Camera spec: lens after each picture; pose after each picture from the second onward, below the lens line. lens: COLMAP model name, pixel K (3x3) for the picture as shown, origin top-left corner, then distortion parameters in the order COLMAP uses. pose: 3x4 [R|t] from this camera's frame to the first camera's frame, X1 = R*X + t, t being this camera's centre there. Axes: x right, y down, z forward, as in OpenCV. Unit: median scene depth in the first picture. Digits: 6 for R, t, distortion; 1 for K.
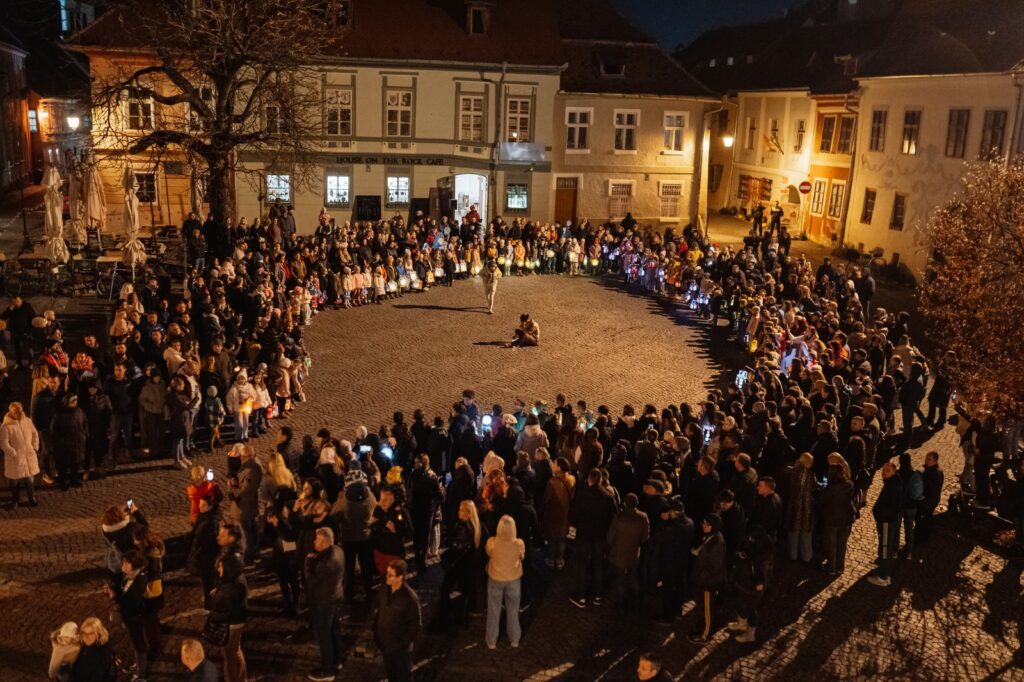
lens RADIAL K [[1001.5, 0, 512.0], [0, 1001.5, 341.0], [0, 0, 1]] dist [-0.065814, 0.092927]
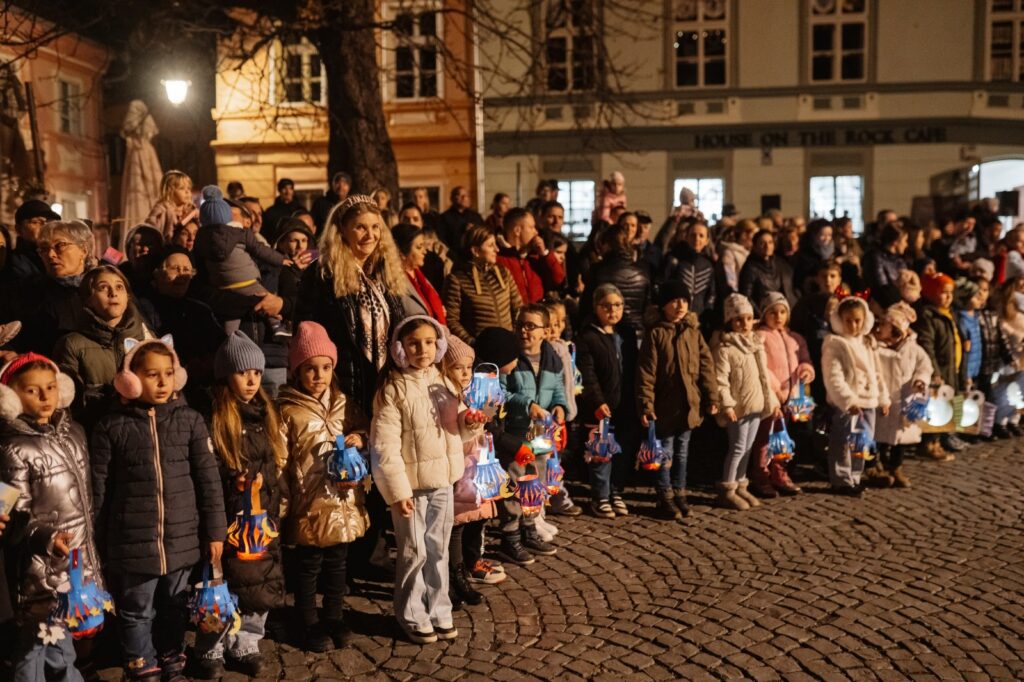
lens RADIAL K [[1001.5, 0, 512.0], [0, 1001.5, 341.0], [0, 0, 1]] dist [-0.065814, 0.092927]
pose [[0.920929, -0.014628, -0.389456, -0.076648], [-0.042328, 0.989630, -0.137263, -0.026588], [0.387425, 0.142895, 0.910760, 0.562119]]
